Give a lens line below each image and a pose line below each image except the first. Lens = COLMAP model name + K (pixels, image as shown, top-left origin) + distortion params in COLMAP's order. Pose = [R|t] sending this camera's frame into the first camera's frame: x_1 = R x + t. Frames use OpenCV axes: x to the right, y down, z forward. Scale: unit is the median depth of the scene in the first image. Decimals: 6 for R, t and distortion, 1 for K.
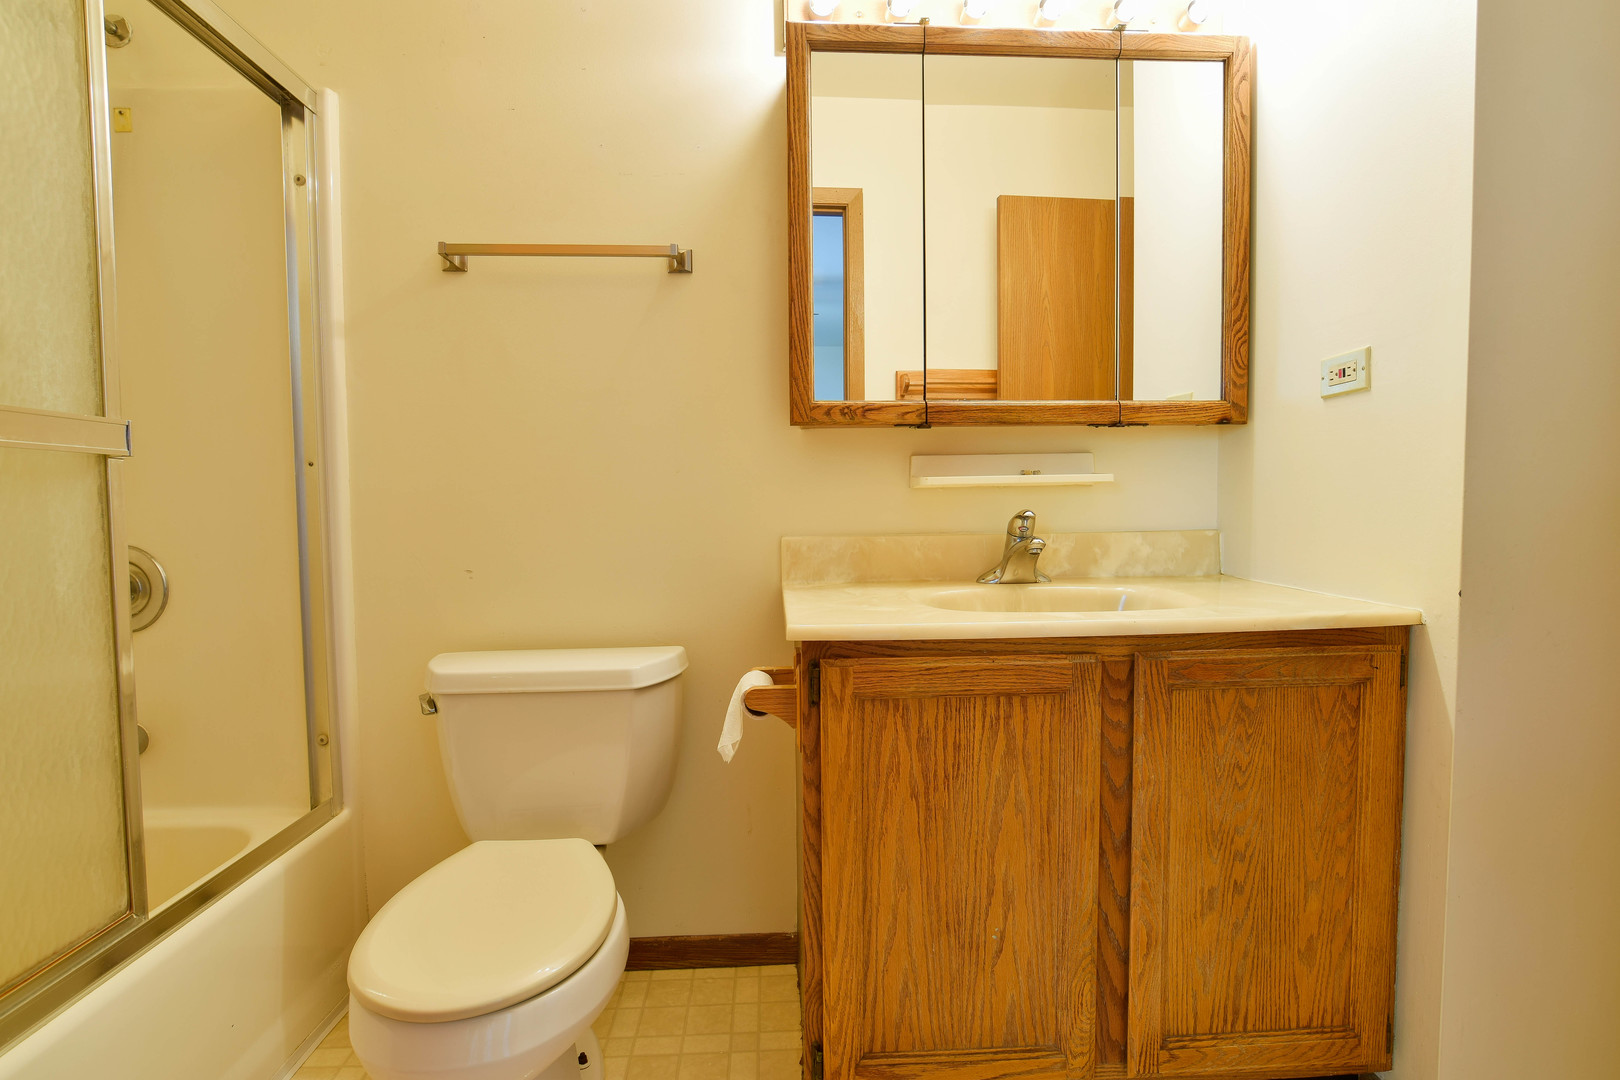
lens RADIAL K [[799.3, 0, 821.0], [0, 799.3, 534.5], [0, 0, 1]] dist [-0.016023, -0.000197]
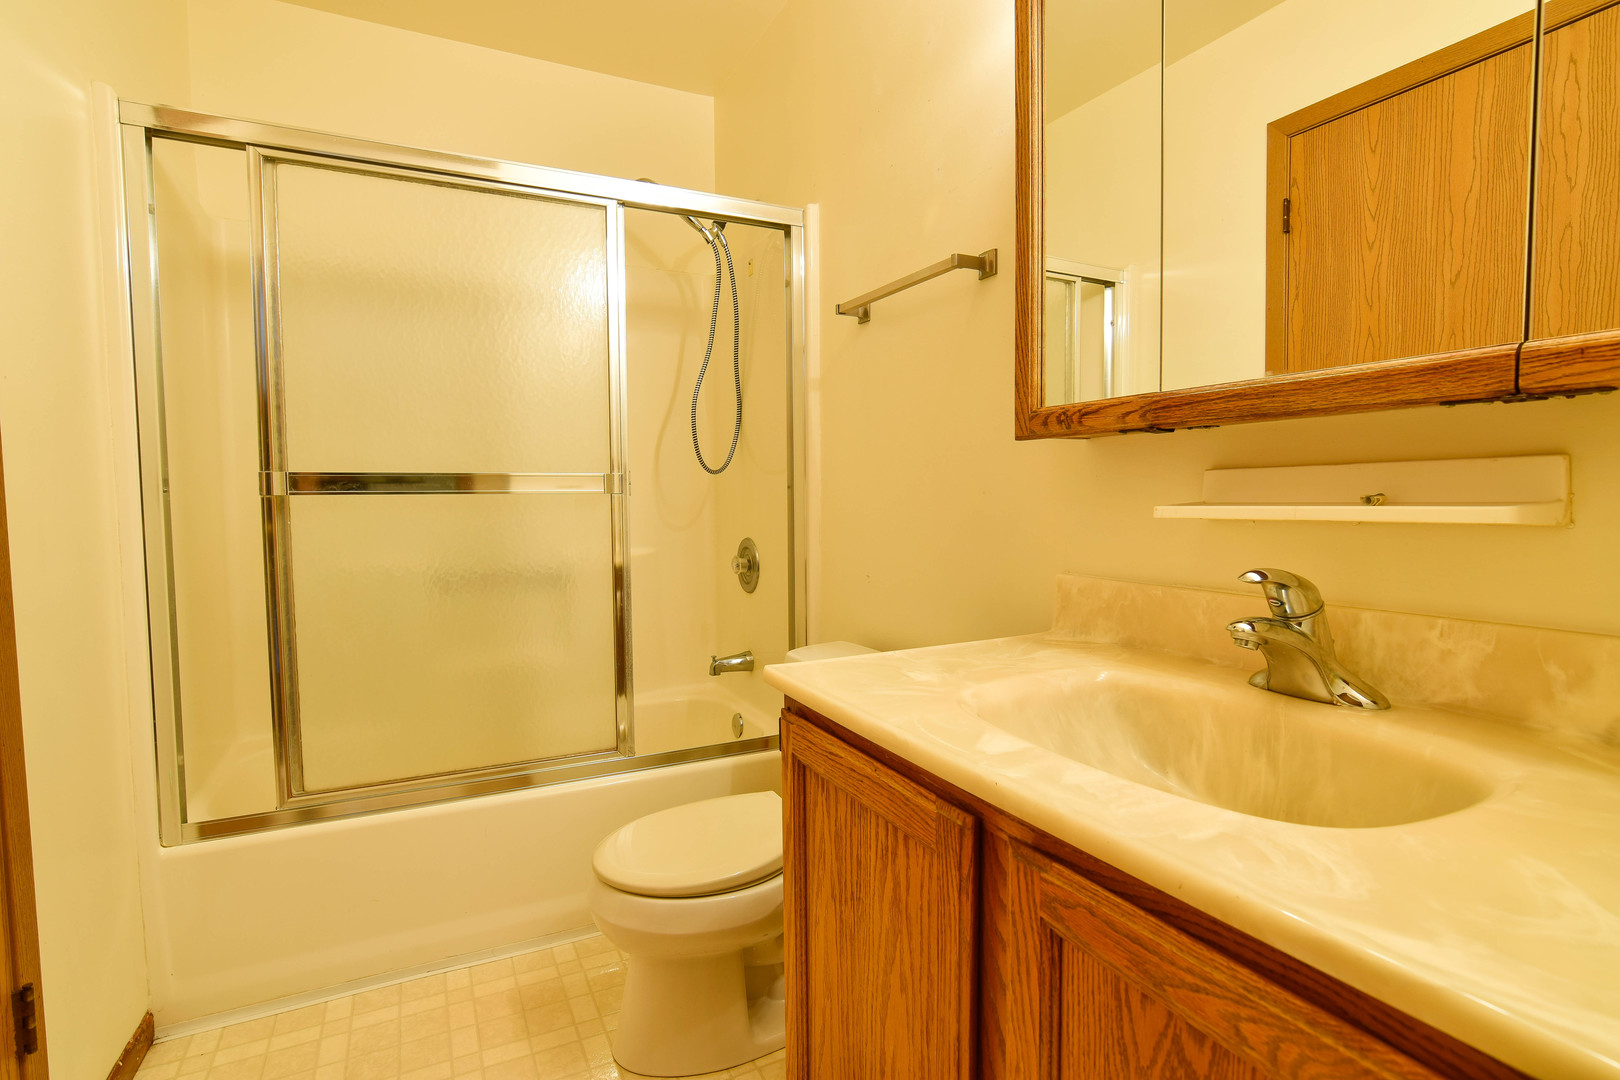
lens RADIAL K [[799.3, 0, 818.1], [0, 799.3, 545.7], [0, 0, 1]] dist [-0.016023, -0.000197]
pose [[0.400215, 0.067307, -0.913946, 0.643051], [-0.035526, 0.997689, 0.057918, -0.068925], [0.915733, 0.009289, 0.401681, 0.483115]]
